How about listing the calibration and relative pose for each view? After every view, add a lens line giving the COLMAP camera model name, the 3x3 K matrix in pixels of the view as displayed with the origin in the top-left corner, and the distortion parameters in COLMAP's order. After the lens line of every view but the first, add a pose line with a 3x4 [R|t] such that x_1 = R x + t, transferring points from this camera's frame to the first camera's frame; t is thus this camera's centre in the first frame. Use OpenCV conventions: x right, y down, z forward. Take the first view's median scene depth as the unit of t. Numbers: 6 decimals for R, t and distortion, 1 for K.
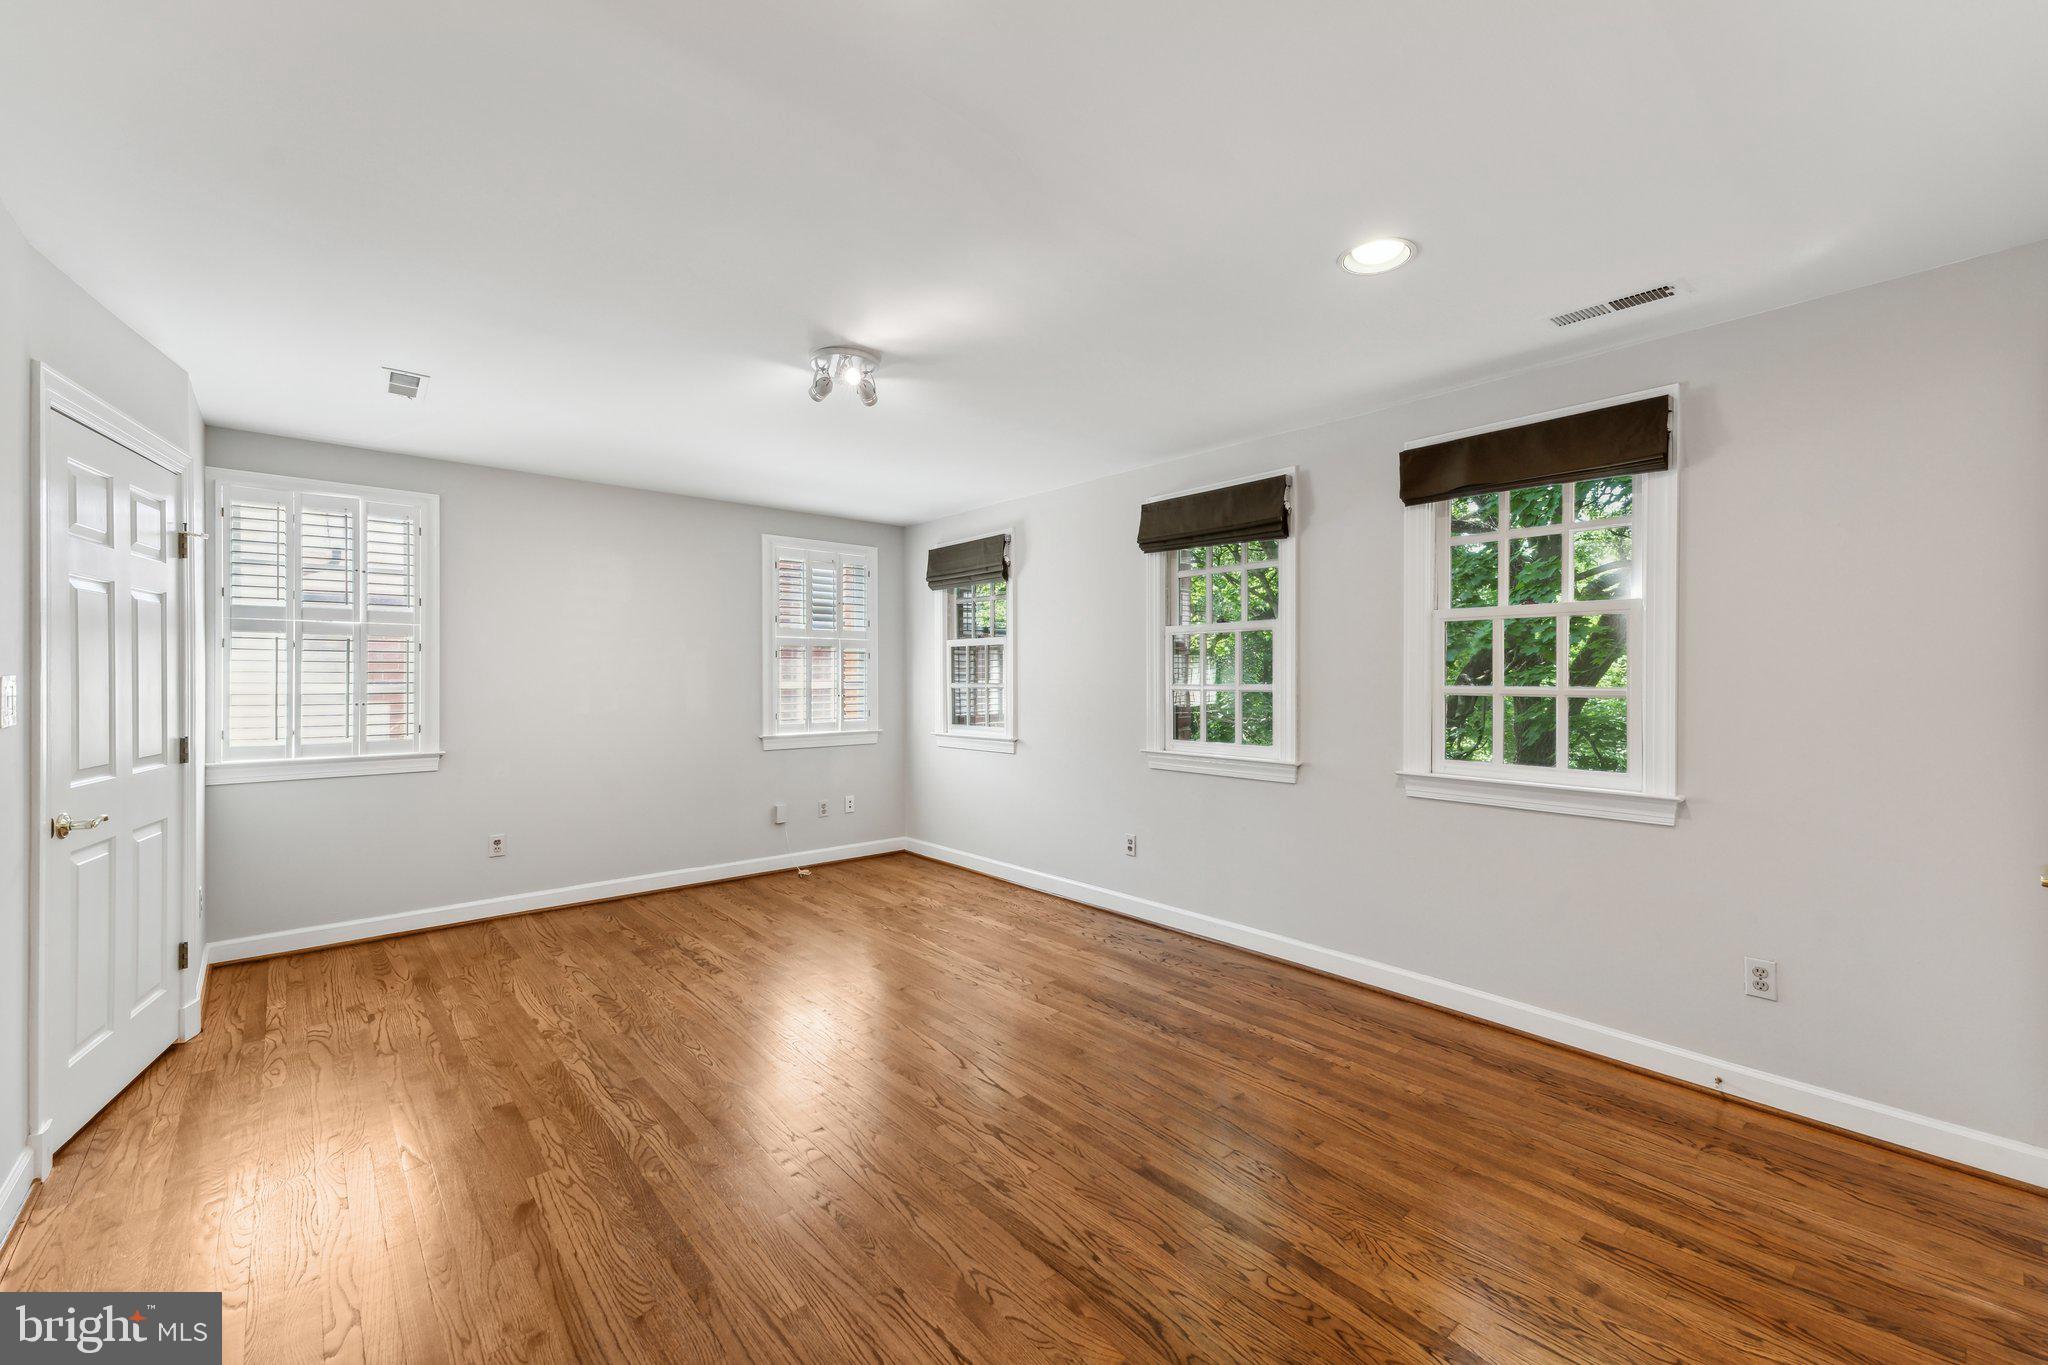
lens RADIAL K [[836.2, 0, 1028.2], [0, 836.2, 676.3], [0, 0, 1]] dist [-0.001853, -0.001055]
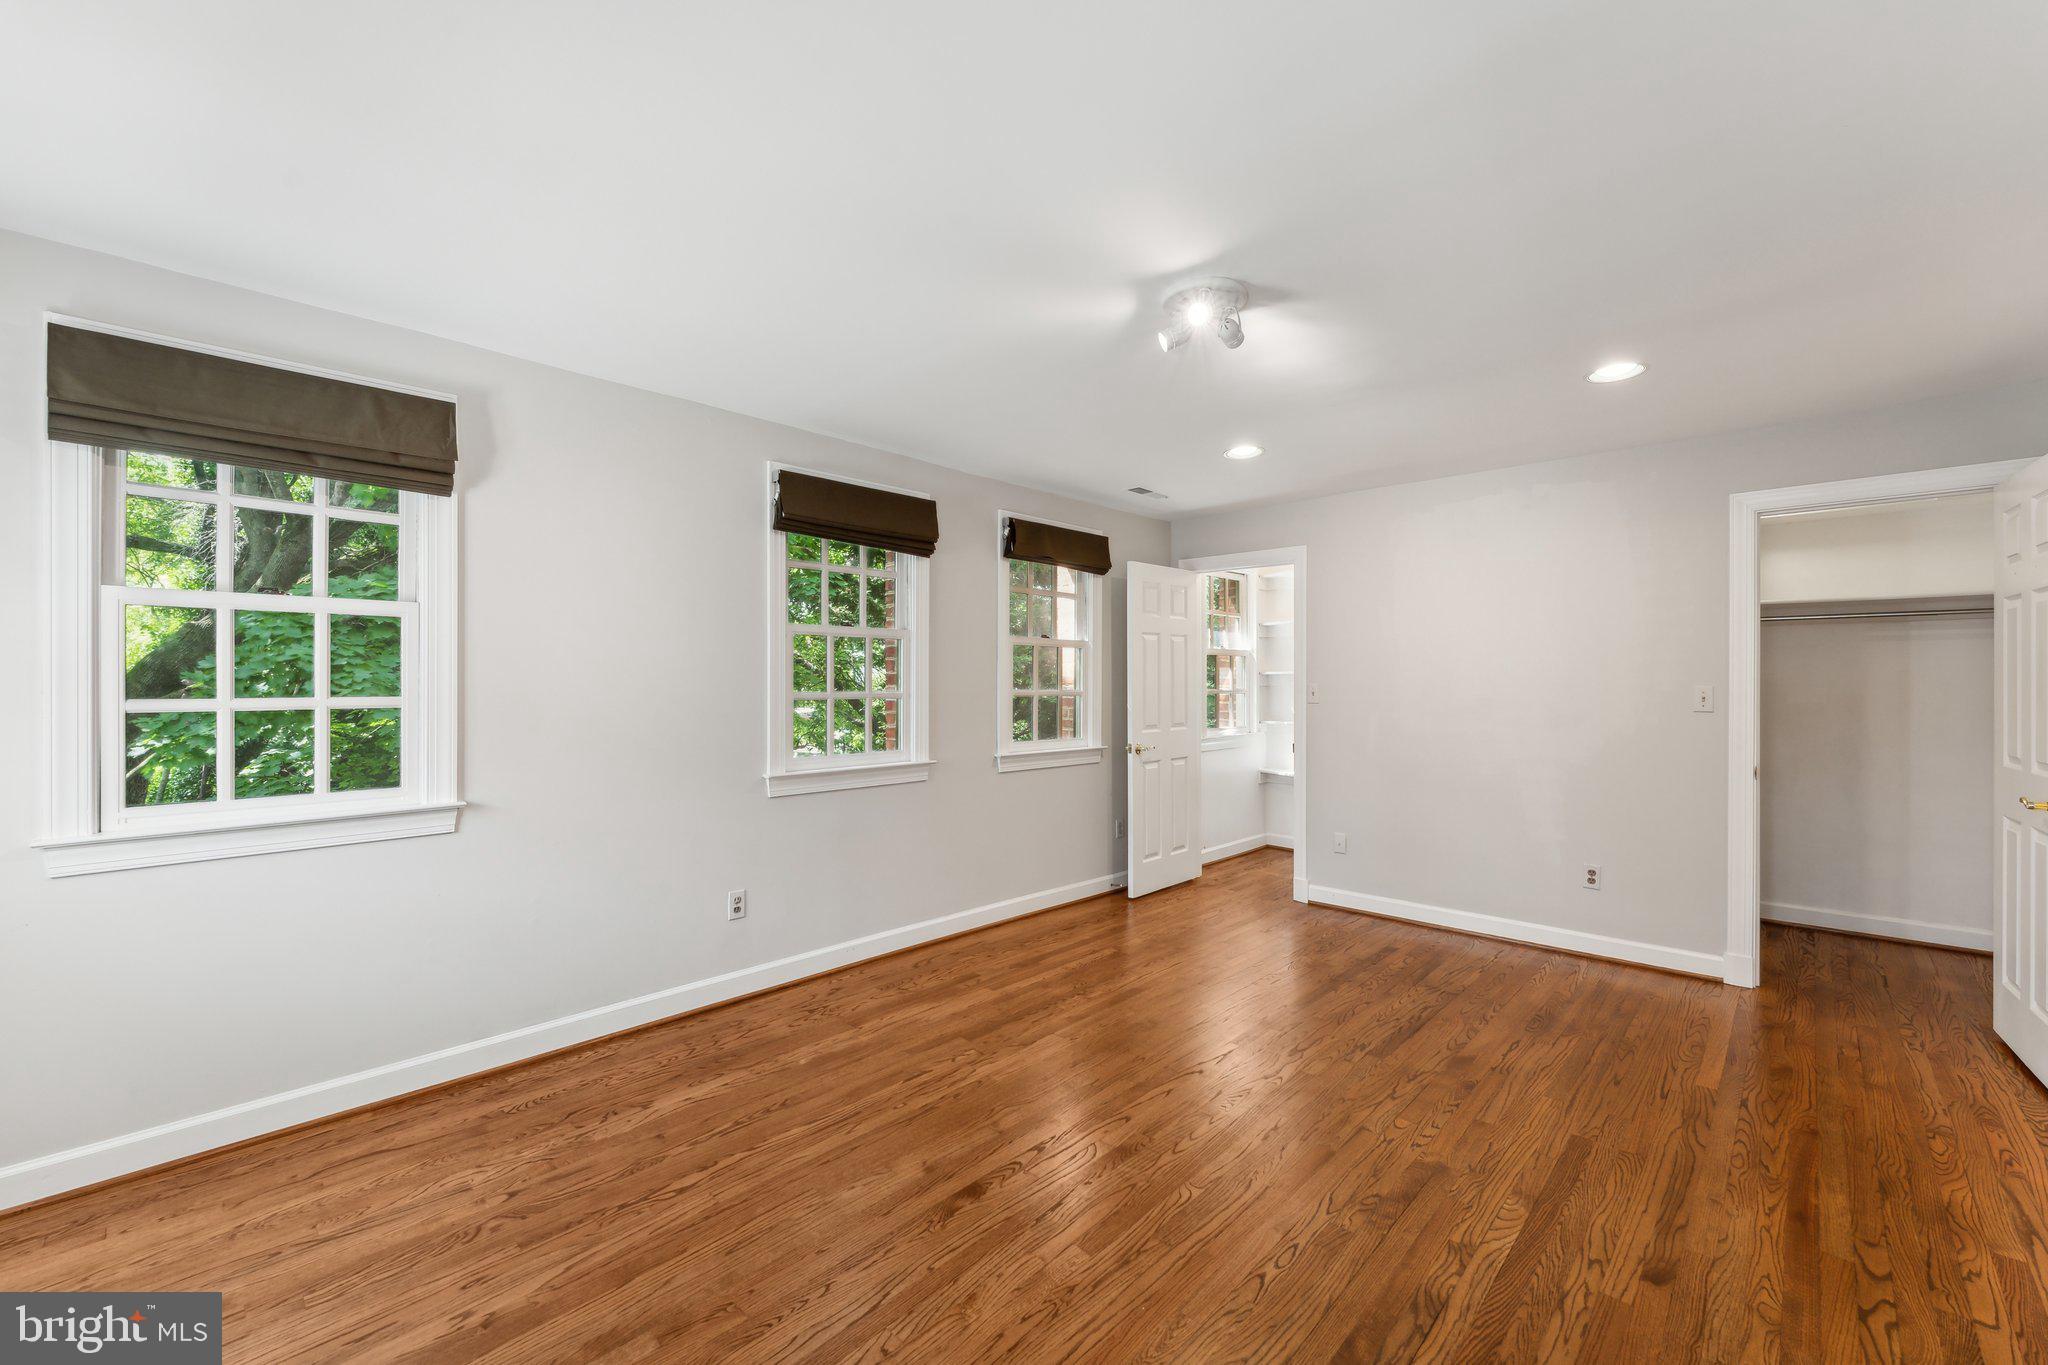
lens RADIAL K [[836.2, 0, 1027.3], [0, 836.2, 685.7], [0, 0, 1]] dist [-0.001853, -0.001055]
pose [[-0.092866, -0.003844, 0.995671, -0.792107], [0.004098, 0.999983, 0.004243, 0.000095], [-0.995670, 0.004475, -0.092848, 0.972824]]
